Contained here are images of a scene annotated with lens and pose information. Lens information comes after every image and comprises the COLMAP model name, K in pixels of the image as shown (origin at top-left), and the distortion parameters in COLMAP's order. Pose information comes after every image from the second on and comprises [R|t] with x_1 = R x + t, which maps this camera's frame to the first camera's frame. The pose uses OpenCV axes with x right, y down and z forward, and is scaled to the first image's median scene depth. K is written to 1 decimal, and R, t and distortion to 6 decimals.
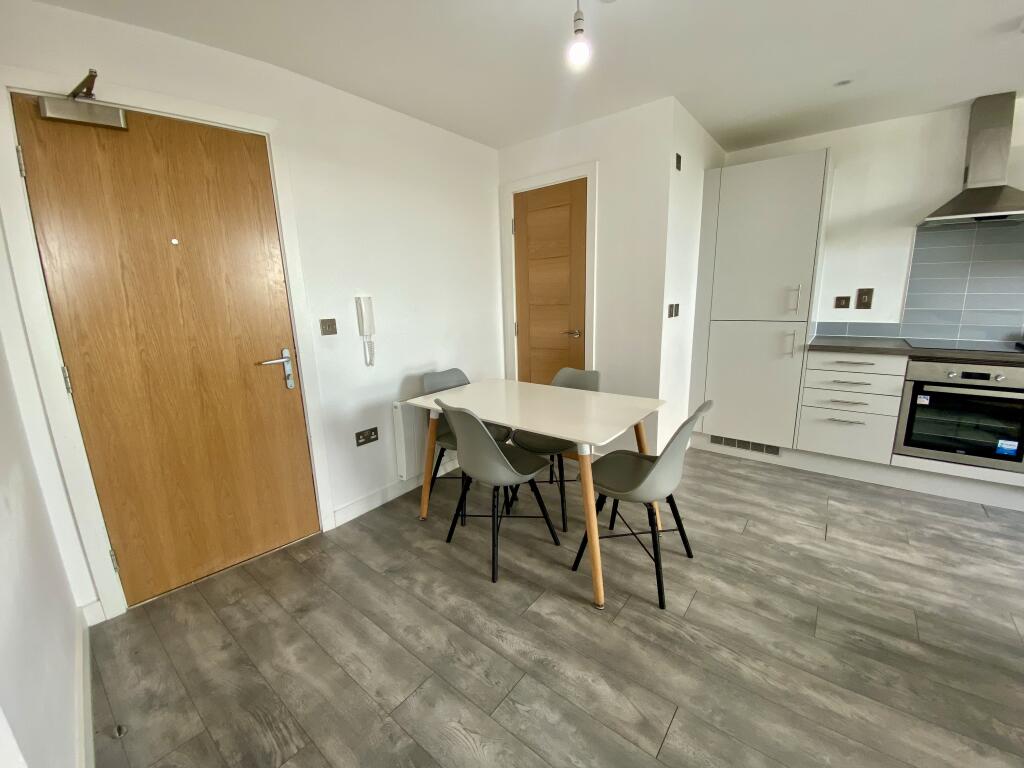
lens RADIAL K [[410.9, 0, 510.6], [0, 410.9, 383.1], [0, 0, 1]] dist [0.005122, -0.013267]
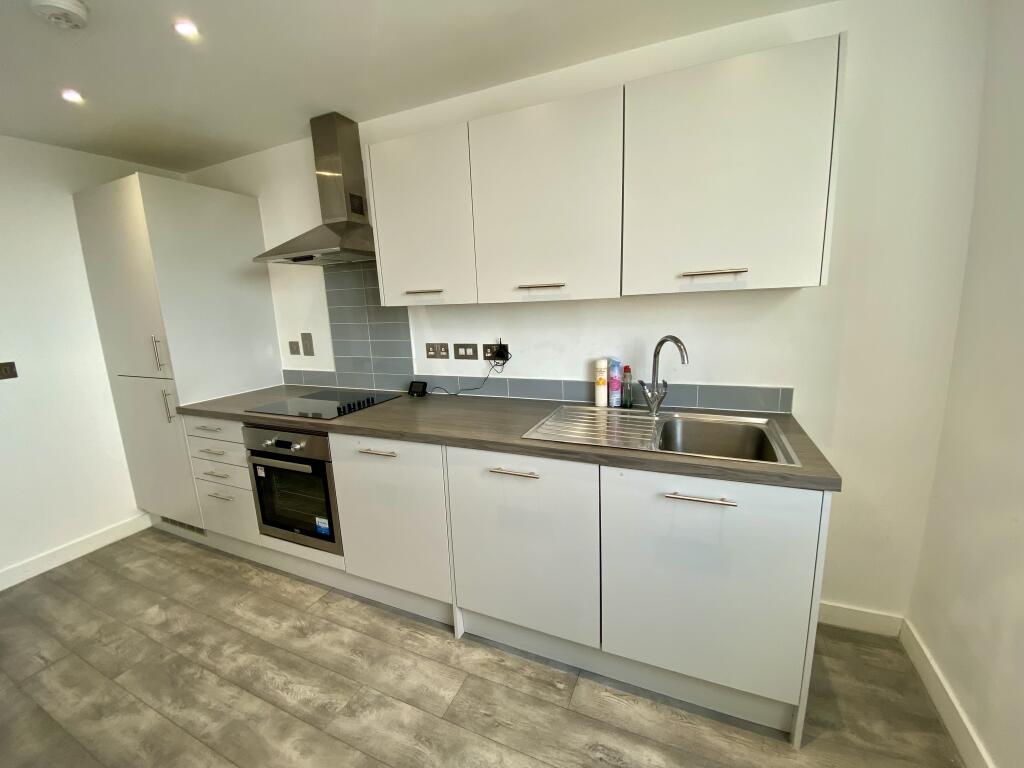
lens RADIAL K [[410.9, 0, 512.8], [0, 410.9, 384.3], [0, 0, 1]] dist [0.005122, -0.013267]
pose [[0.963477, -0.052323, 0.262628, 1.342942], [0.061110, 0.997808, -0.025398, -0.088739], [-0.260723, 0.040519, 0.964563, 0.032975]]
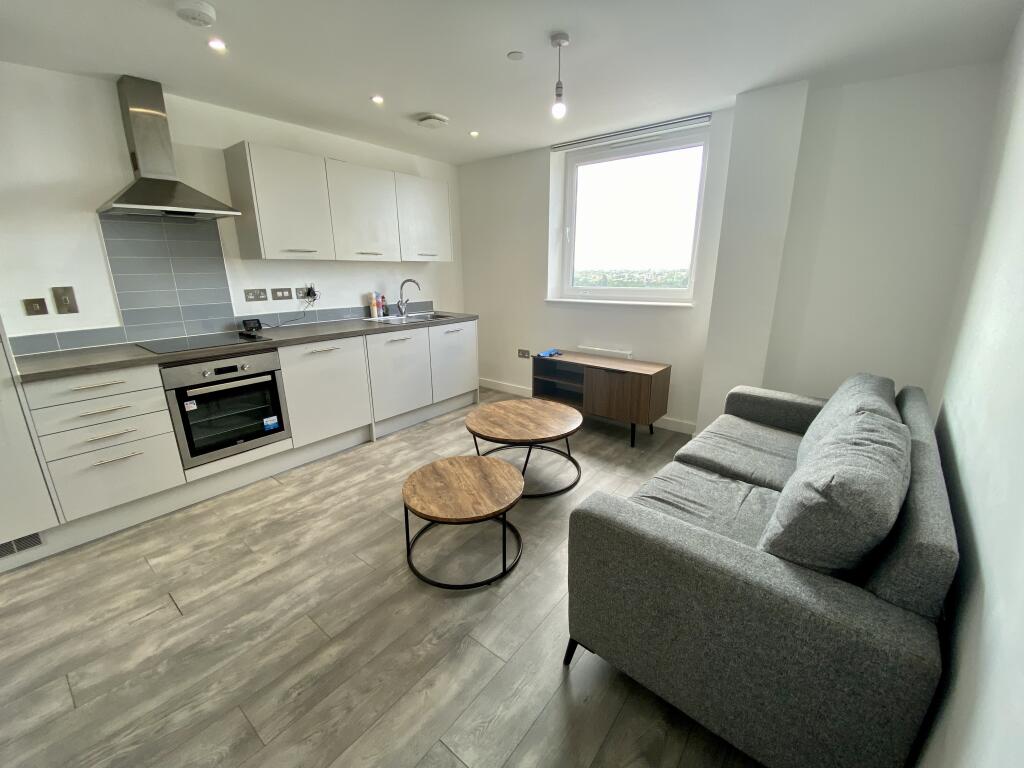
lens RADIAL K [[410.9, 0, 517.8], [0, 410.9, 383.8], [0, 0, 1]] dist [0.005122, -0.013267]
pose [[-0.021491, -0.240549, 0.970399, 0.096588], [0.212046, 0.947444, 0.239554, -0.075266], [-0.977023, 0.210918, 0.030646, 0.232458]]
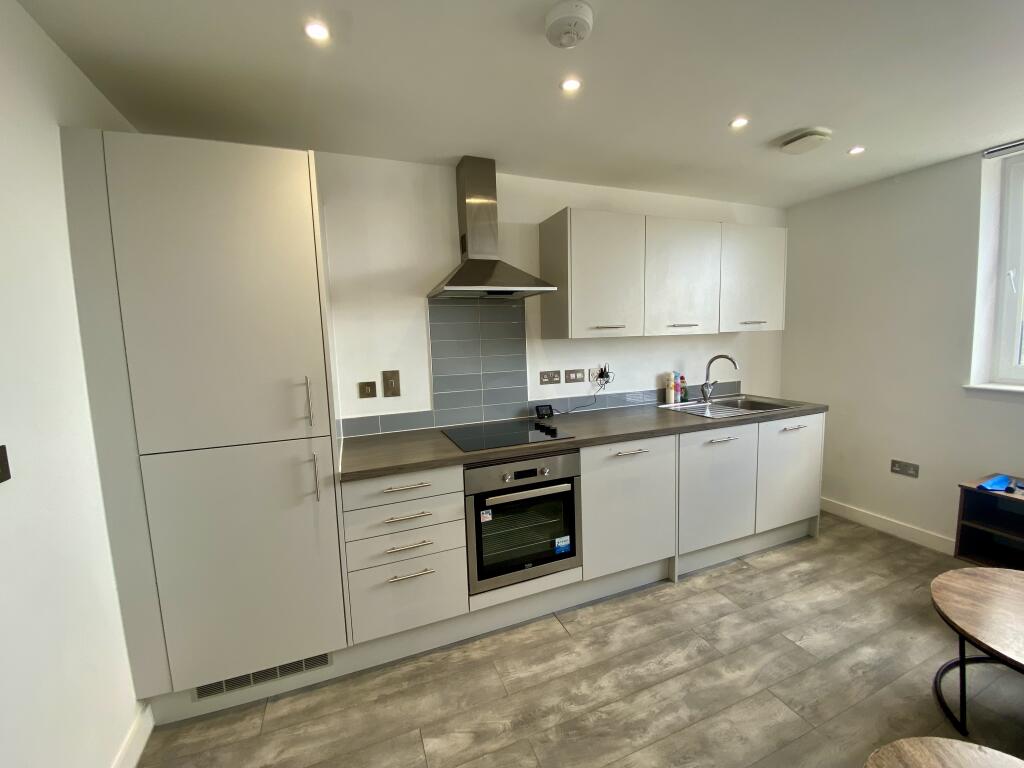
lens RADIAL K [[410.9, 0, 513.7], [0, 410.9, 379.3], [0, 0, 1]] dist [0.005122, -0.013267]
pose [[0.491601, -0.069388, 0.868052, 0.397931], [0.200346, 0.979093, -0.035198, -0.178948], [-0.847461, 0.191214, 0.495224, 0.540742]]
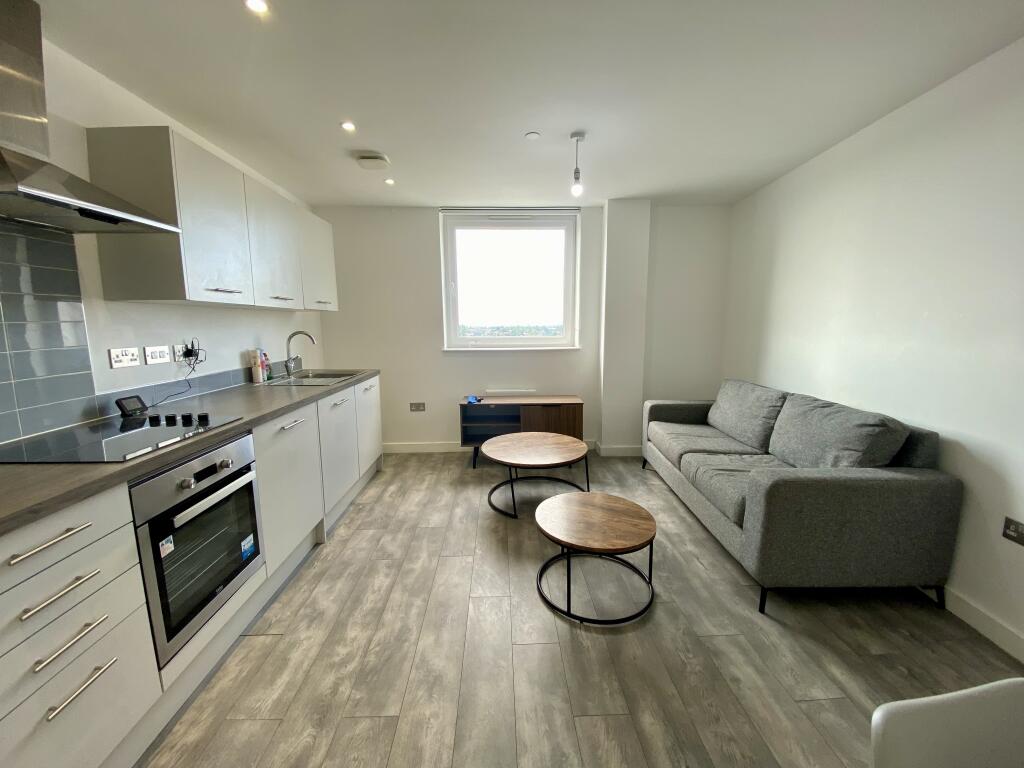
lens RADIAL K [[410.9, 0, 512.2], [0, 410.9, 380.7], [0, 0, 1]] dist [0.005122, -0.013267]
pose [[-0.655278, -0.068653, 0.752261, 0.345633], [0.186101, 0.950494, 0.248852, -0.218928], [-0.732104, 0.303064, -0.610062, 0.959854]]
